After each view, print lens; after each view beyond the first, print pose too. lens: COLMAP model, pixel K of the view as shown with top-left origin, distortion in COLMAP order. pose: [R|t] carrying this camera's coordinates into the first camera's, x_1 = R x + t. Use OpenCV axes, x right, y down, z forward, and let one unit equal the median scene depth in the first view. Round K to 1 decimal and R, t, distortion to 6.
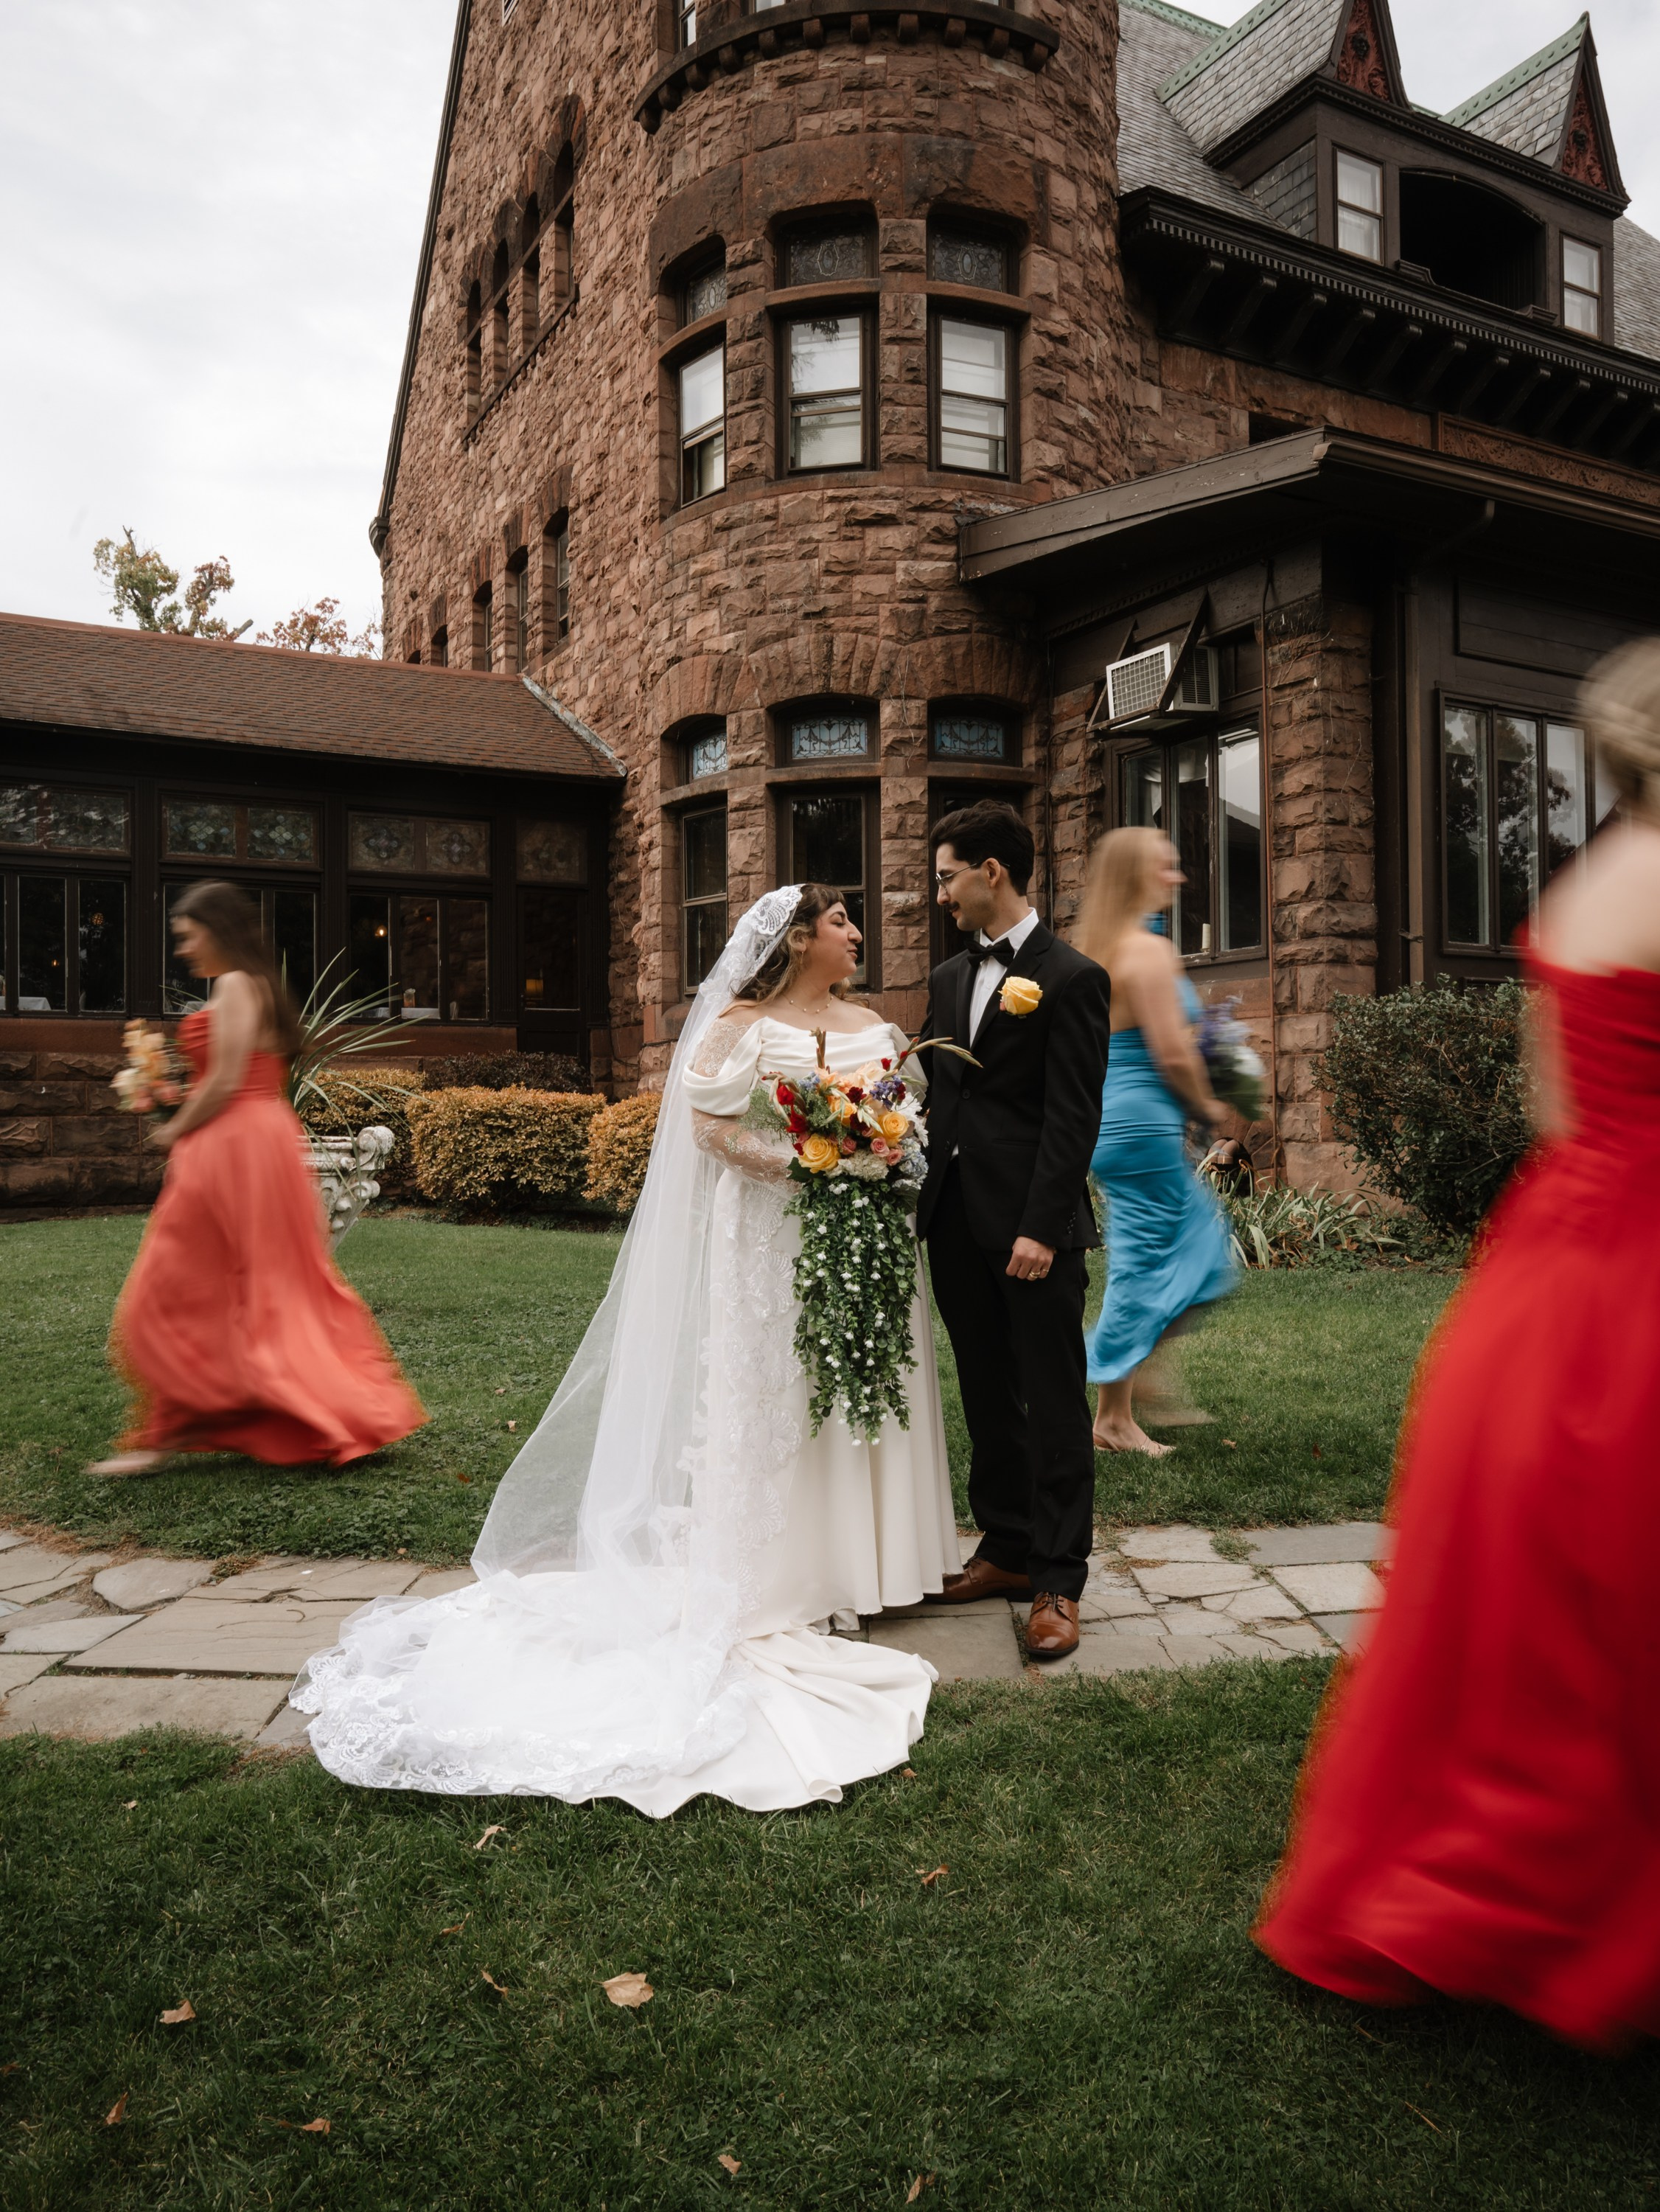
lens RADIAL K [[1732.6, 0, 828.3], [0, 1732.6, 1097.3], [0, 0, 1]] dist [-0.033415, 0.055512]
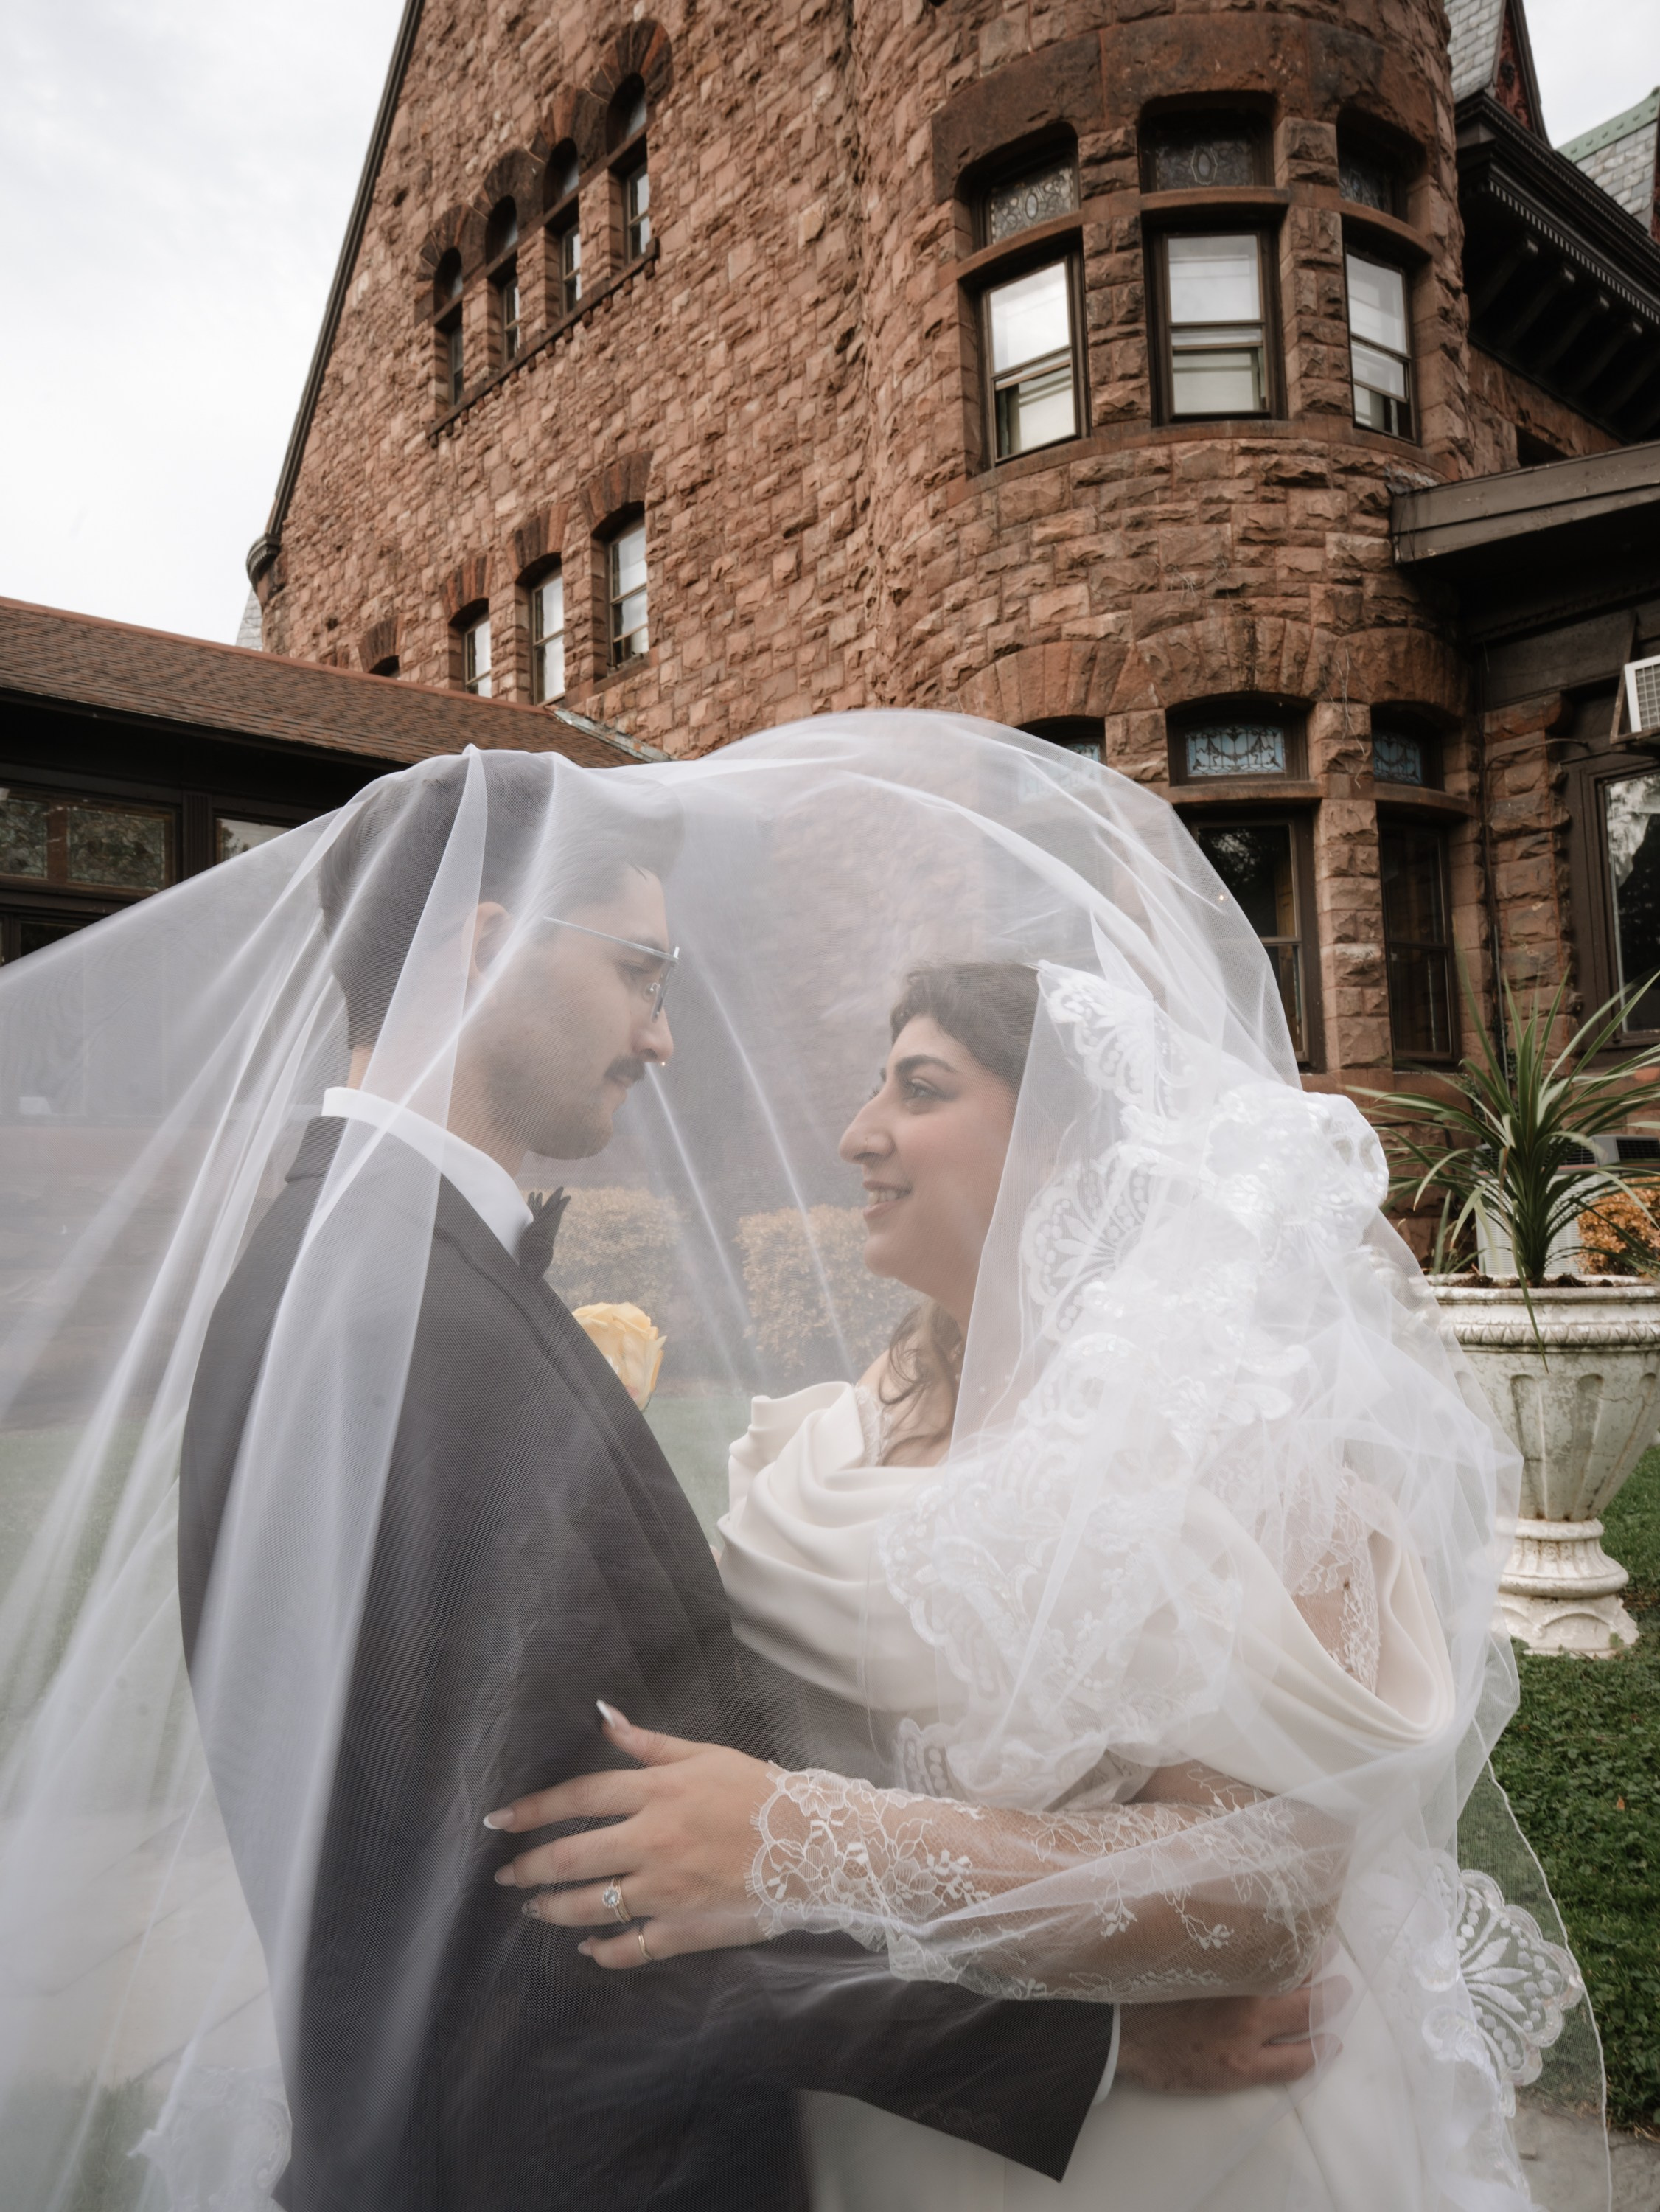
lens RADIAL K [[1732.6, 0, 848.1], [0, 1732.6, 1101.7], [0, 0, 1]] dist [-0.033415, 0.055512]
pose [[0.973683, -0.009453, 0.227710, -0.348538], [0.025392, 0.997418, -0.067170, -0.000506], [-0.226487, 0.071184, 0.971409, 0.287276]]
